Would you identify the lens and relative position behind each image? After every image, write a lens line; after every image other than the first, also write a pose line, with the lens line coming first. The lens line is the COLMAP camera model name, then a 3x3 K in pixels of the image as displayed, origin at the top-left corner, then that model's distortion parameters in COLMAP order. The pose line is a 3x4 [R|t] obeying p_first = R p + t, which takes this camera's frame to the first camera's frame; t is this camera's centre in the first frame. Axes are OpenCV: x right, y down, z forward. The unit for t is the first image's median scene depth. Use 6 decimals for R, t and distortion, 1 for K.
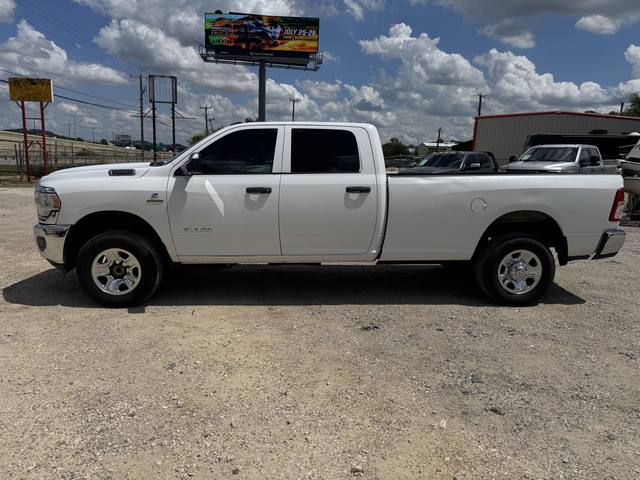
lens RADIAL K [[456.4, 0, 320.0], [0, 456.4, 240.0], [0, 0, 1]] dist [0.013821, -0.007833]
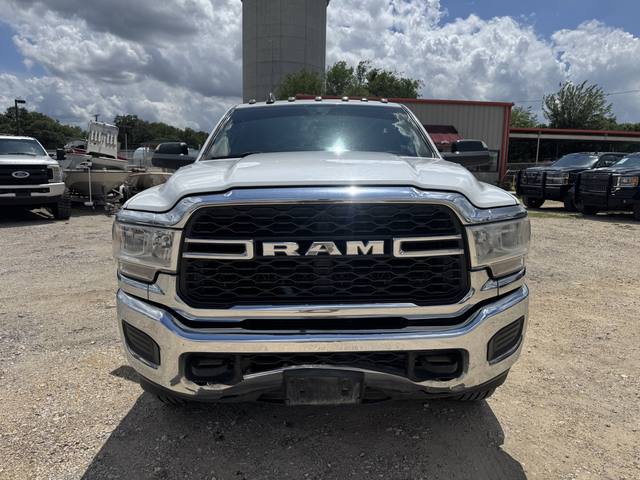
lens RADIAL K [[456.4, 0, 320.0], [0, 456.4, 240.0], [0, 0, 1]] dist [0.013821, -0.007833]
pose [[0.050096, -0.176254, 0.983069, -1.049164], [0.160703, 0.972902, 0.166242, -0.188564], [-0.985731, 0.149654, 0.077063, 1.153027]]
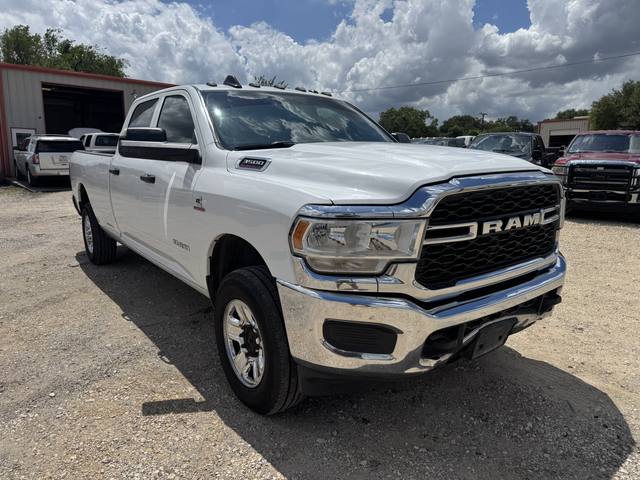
lens RADIAL K [[456.4, 0, 320.0], [0, 456.4, 240.0], [0, 0, 1]] dist [0.013821, -0.007833]
pose [[-0.544147, -0.174568, 0.820628, -0.978464], [0.130224, 0.948686, 0.288159, -0.249458], [-0.828822, 0.263666, -0.493492, 1.500554]]
